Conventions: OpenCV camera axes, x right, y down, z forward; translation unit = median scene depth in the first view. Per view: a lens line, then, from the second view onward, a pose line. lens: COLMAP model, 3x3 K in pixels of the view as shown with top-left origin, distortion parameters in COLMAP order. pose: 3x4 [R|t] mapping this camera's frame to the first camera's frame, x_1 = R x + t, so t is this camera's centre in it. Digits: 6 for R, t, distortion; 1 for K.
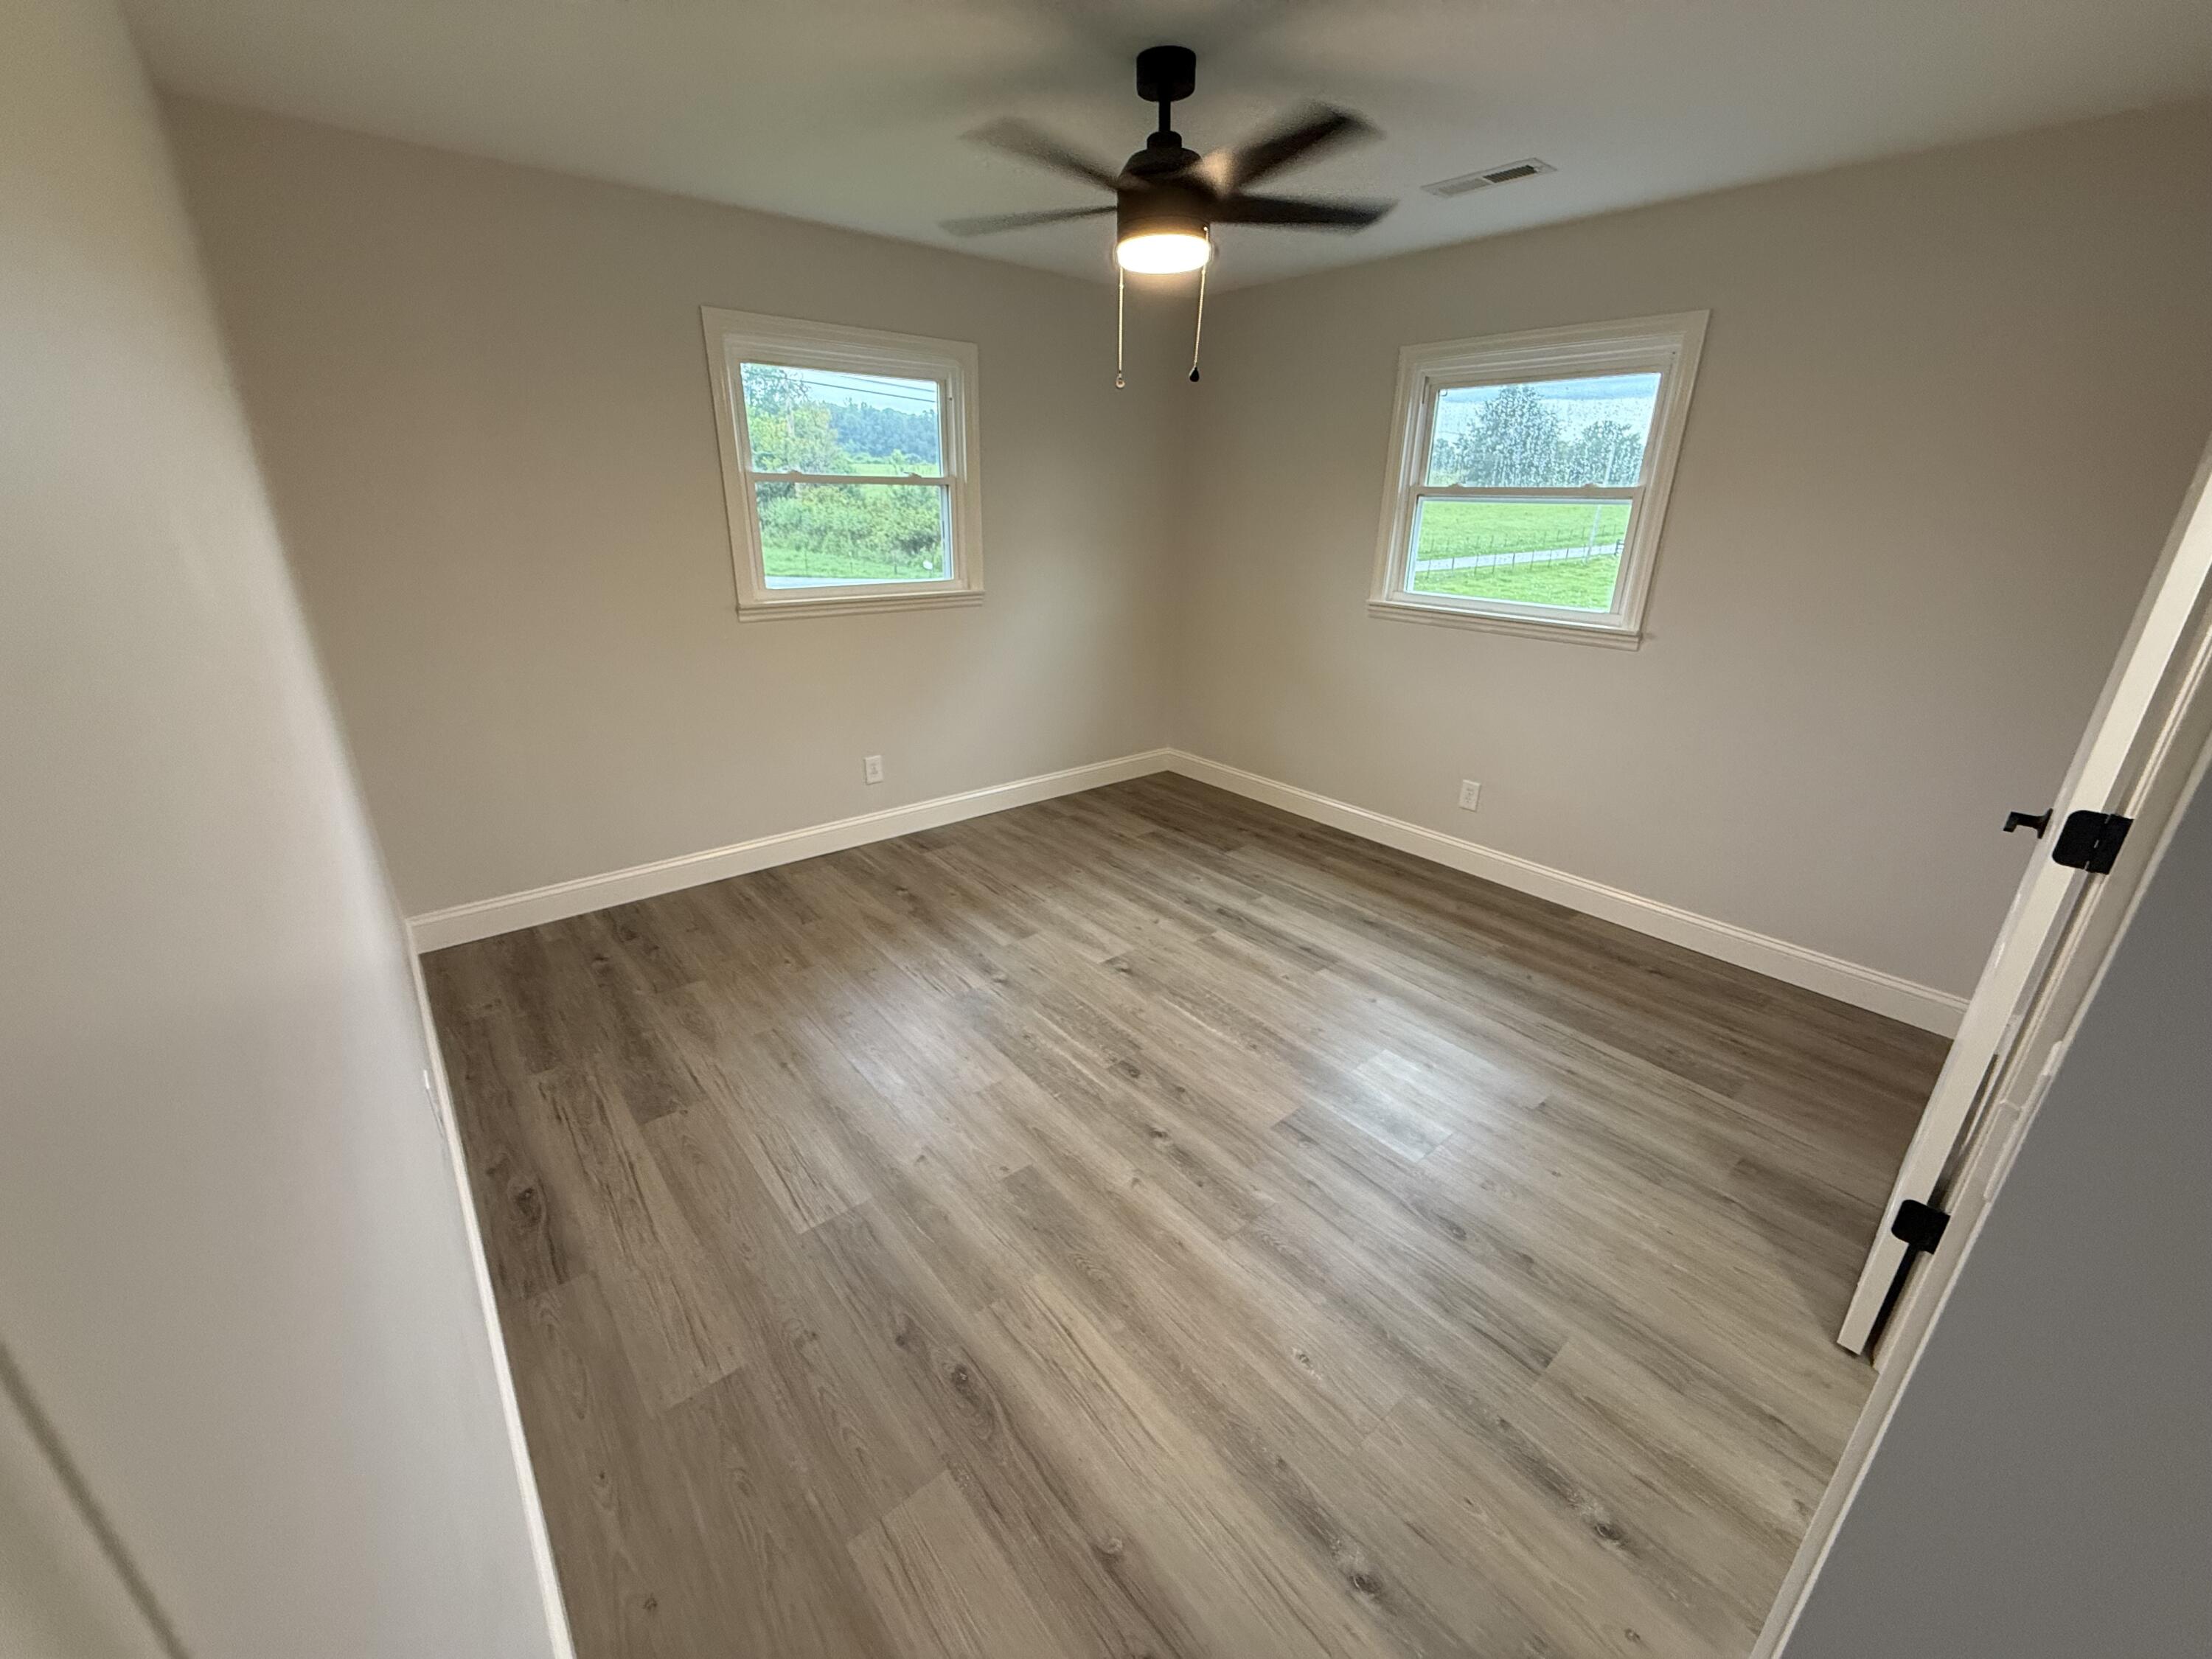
lens RADIAL K [[881.2, 0, 1104.8], [0, 881.2, 822.0], [0, 0, 1]] dist [-0.001155, -0.000566]
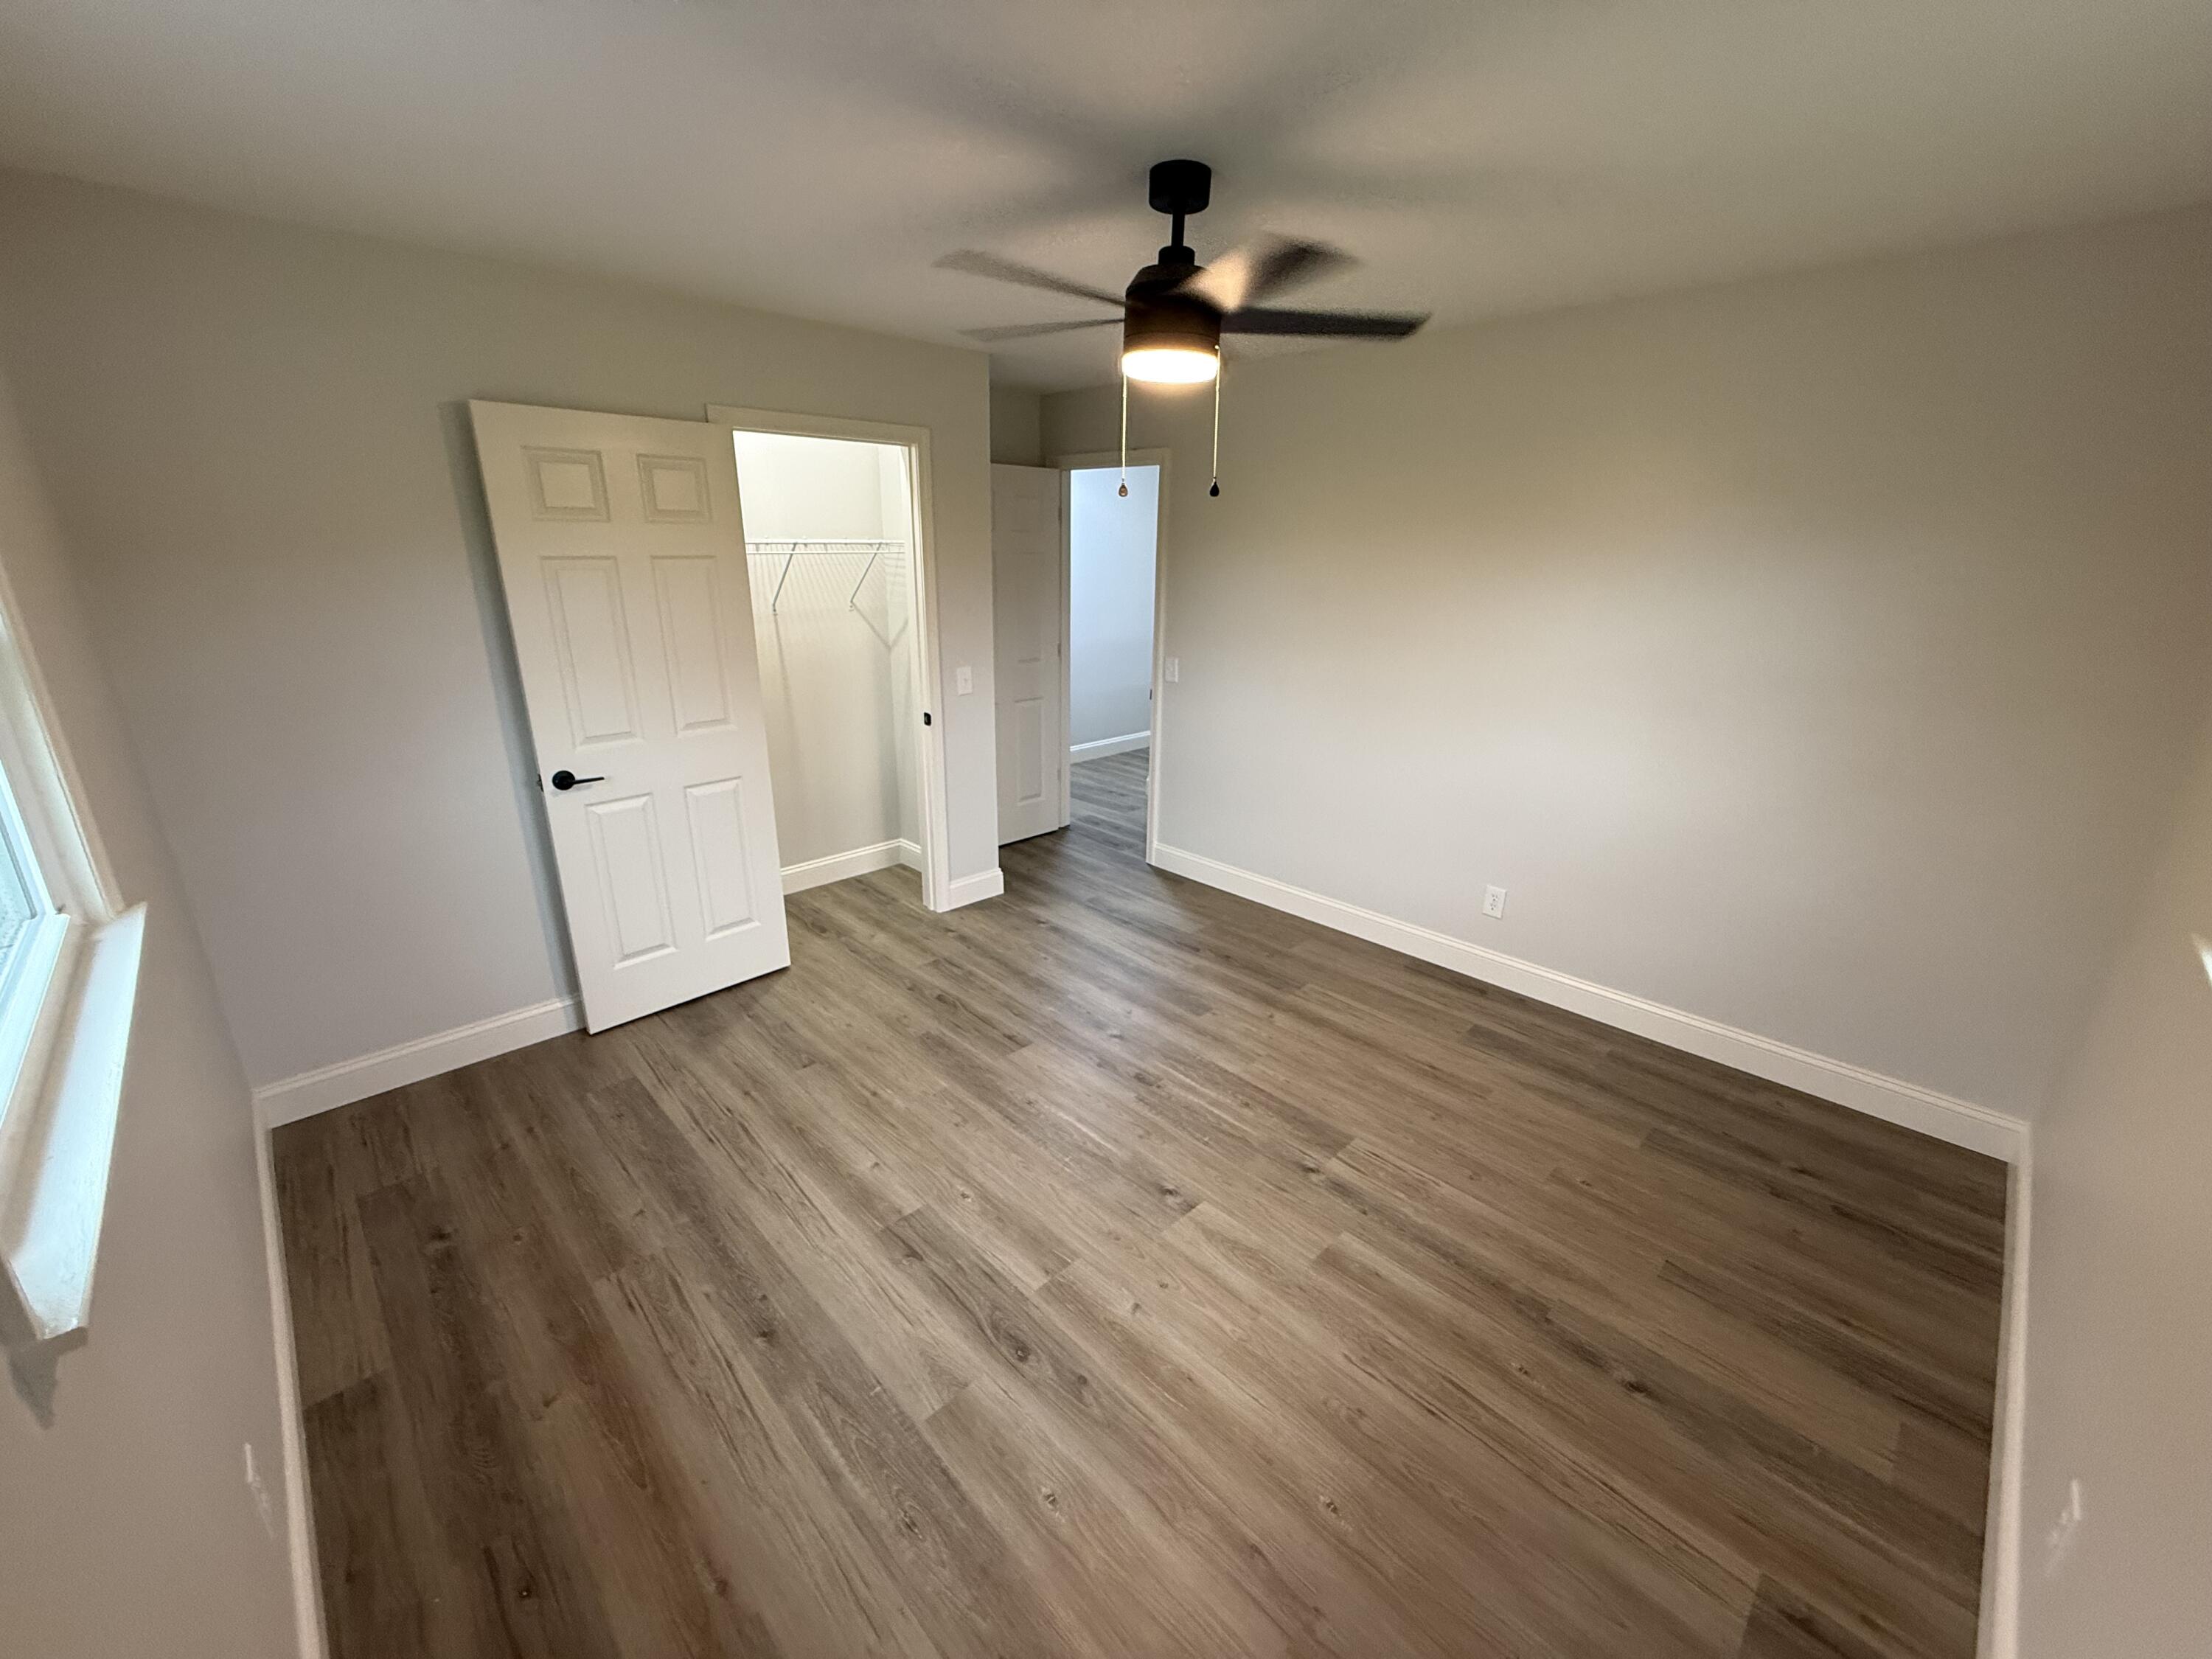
lens RADIAL K [[881.2, 0, 1094.2], [0, 881.2, 823.0], [0, 0, 1]] dist [-0.001155, -0.000566]
pose [[-0.997582, -0.004879, -0.069327, 0.139823], [-0.046924, 0.783117, 0.620102, -0.554383], [0.051266, 0.621856, -0.781452, 1.350308]]
